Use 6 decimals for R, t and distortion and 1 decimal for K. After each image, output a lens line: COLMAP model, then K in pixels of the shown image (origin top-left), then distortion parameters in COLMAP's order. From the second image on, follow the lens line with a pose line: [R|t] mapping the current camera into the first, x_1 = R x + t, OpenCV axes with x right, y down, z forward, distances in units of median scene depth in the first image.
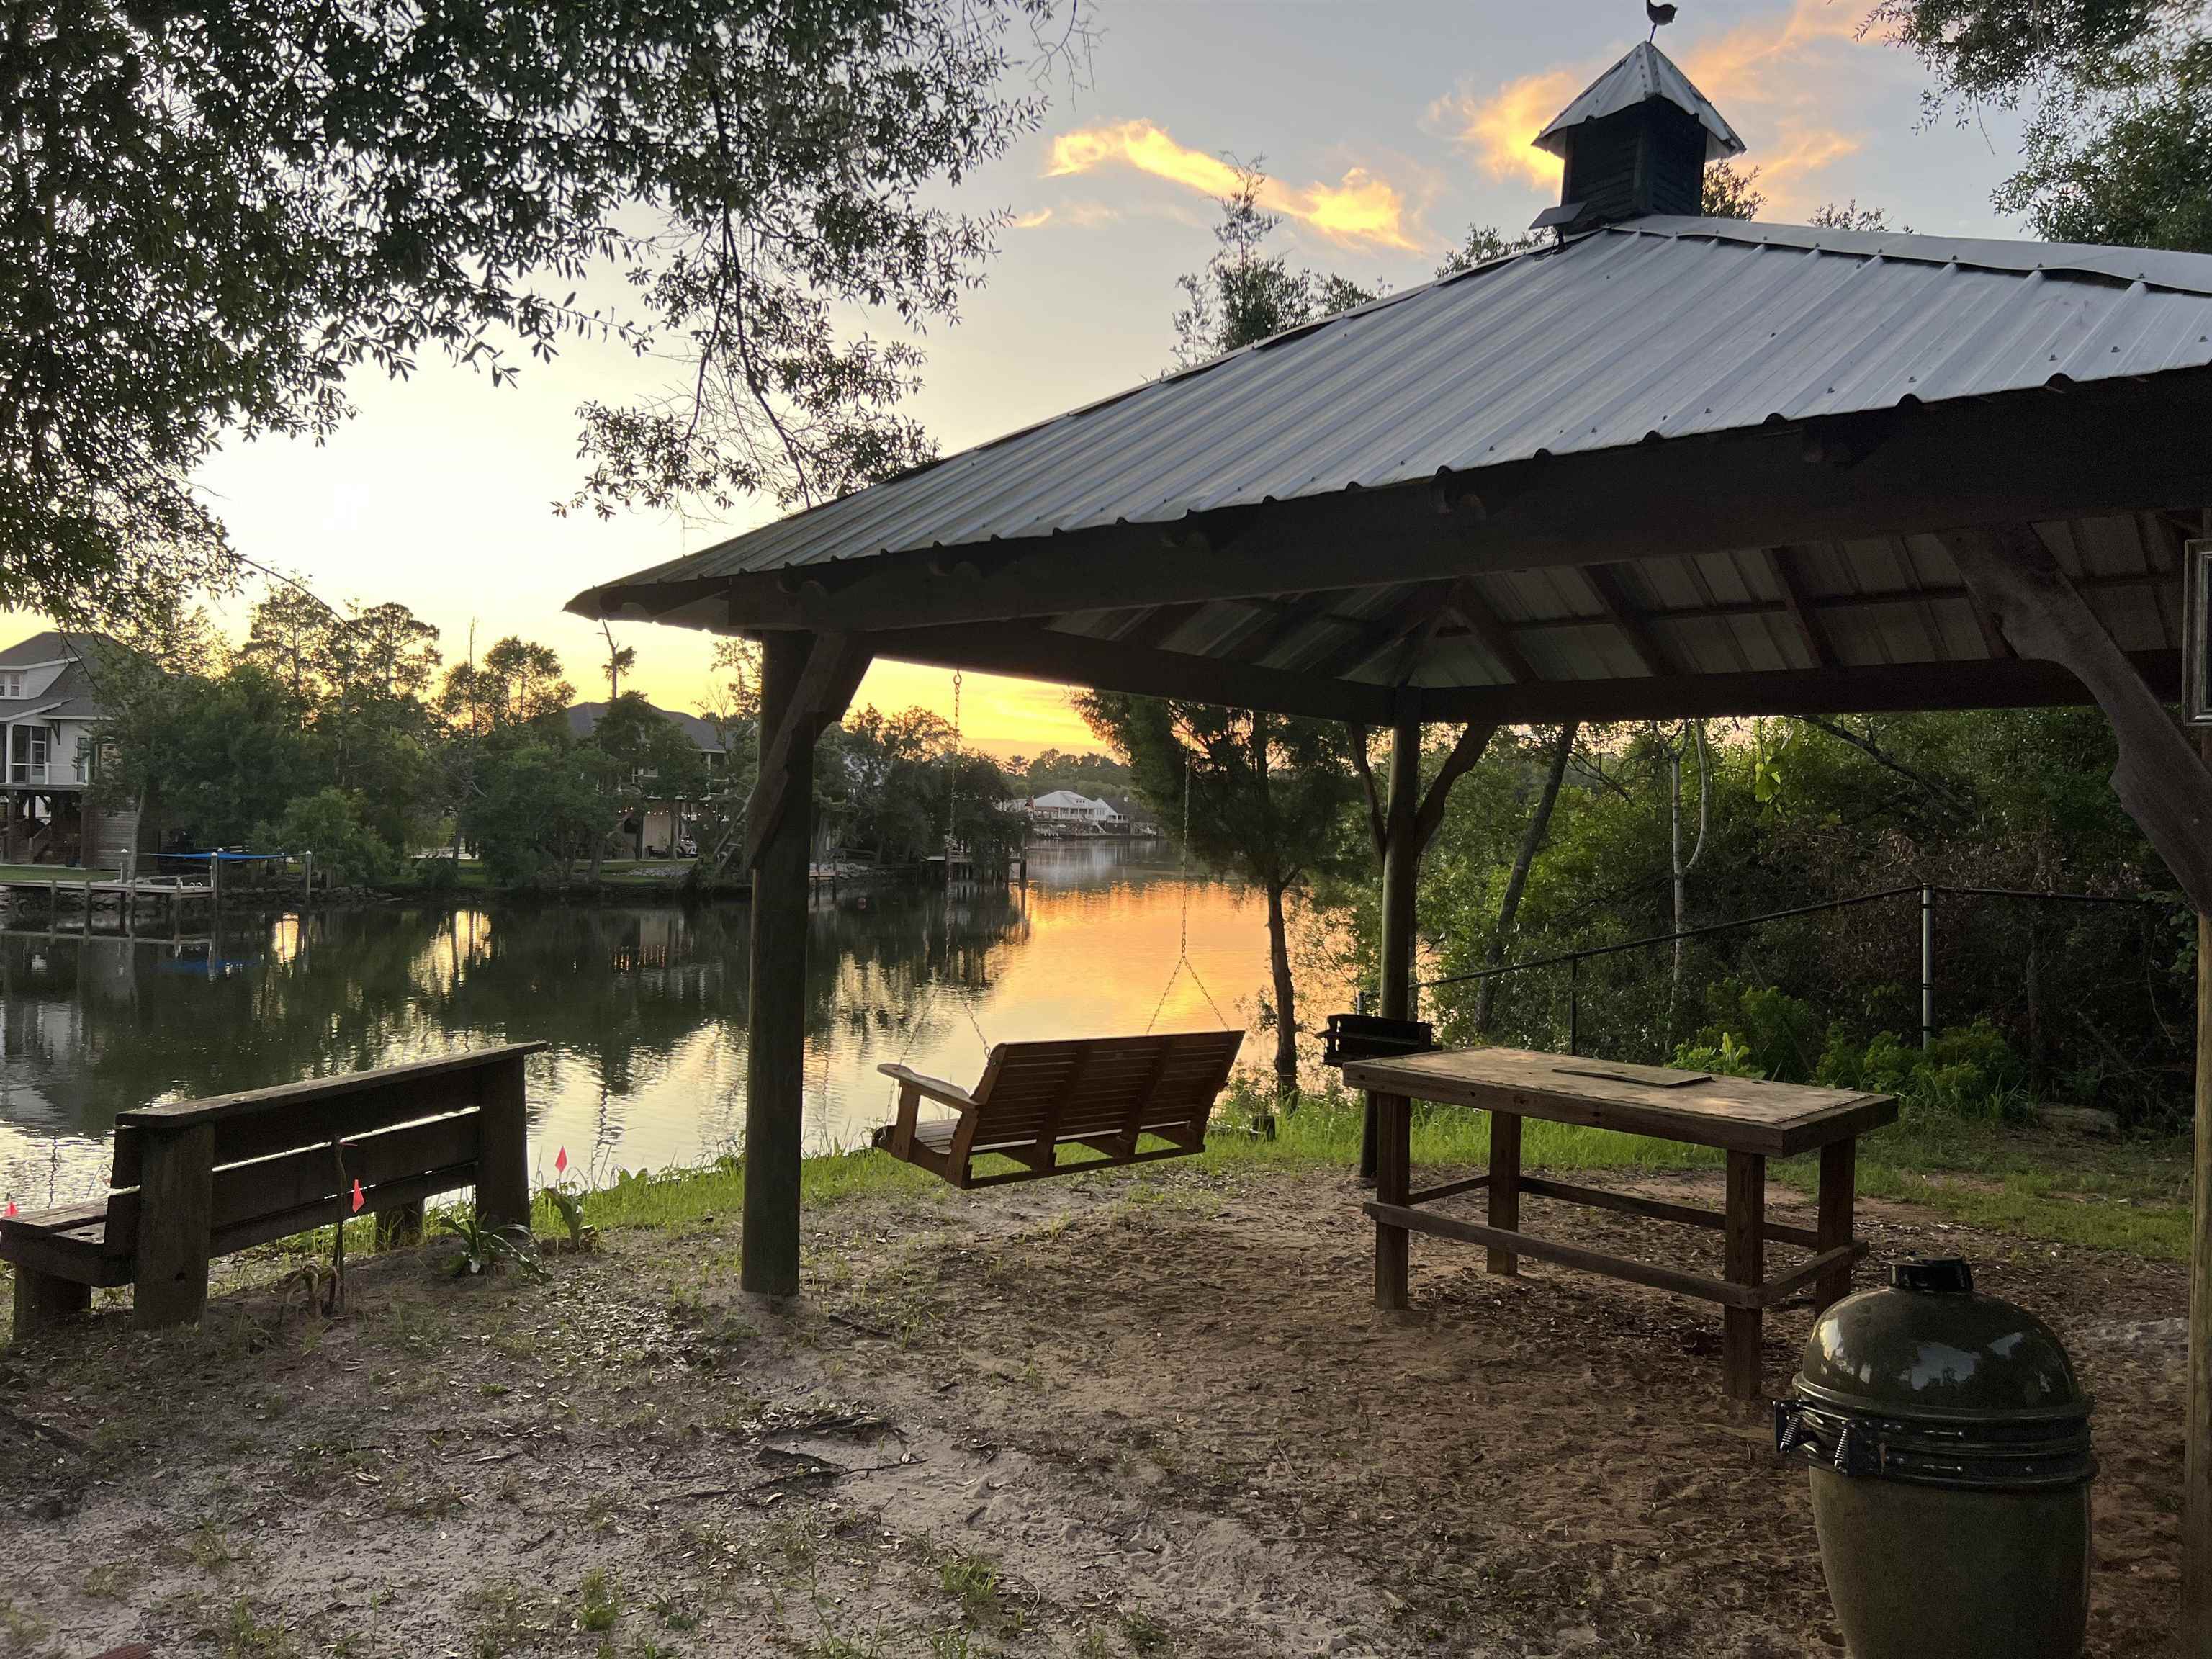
lens RADIAL K [[1655.3, 0, 1109.1], [0, 1655.3, 831.7], [0, 0, 1]] dist [0.037421, -0.031392]
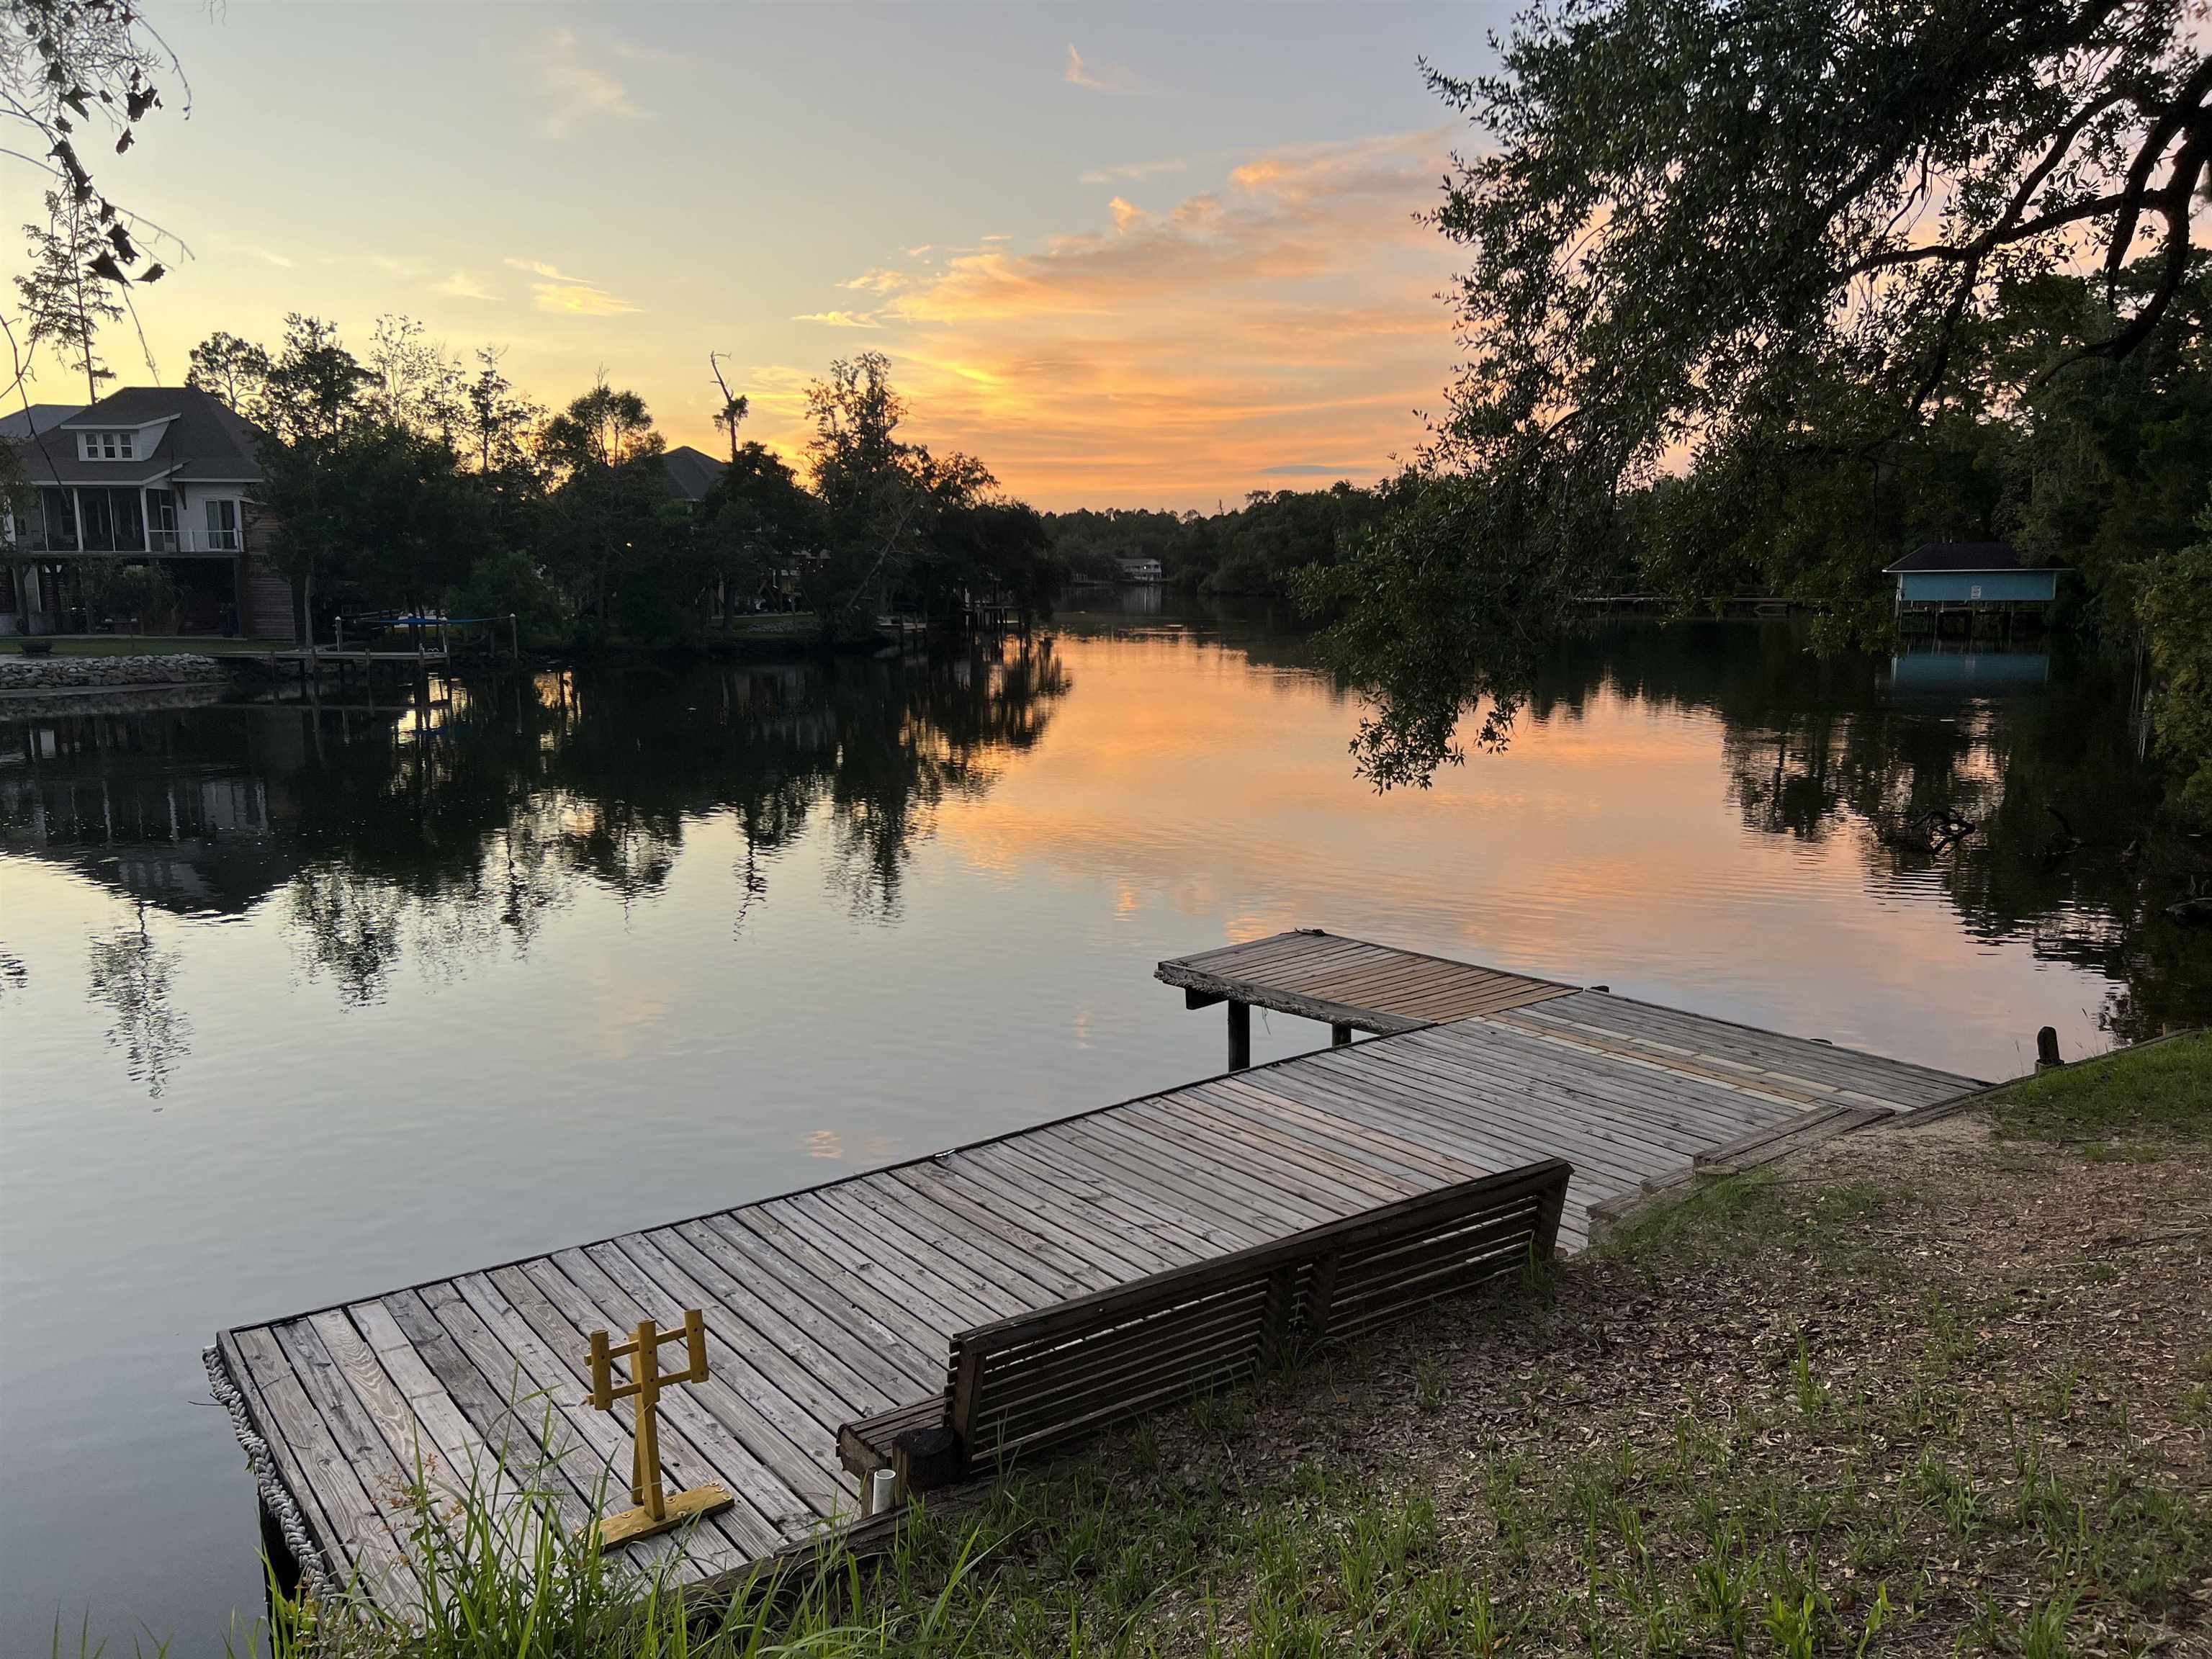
lens RADIAL K [[1655.3, 0, 1114.3], [0, 1655.3, 823.8], [0, 0, 1]] dist [0.037421, -0.031392]
pose [[0.993315, -0.042491, 0.107333, -2.624464], [0.026134, 0.988427, 0.149432, -0.038719], [-0.112440, -0.145628, 0.982929, -0.277626]]
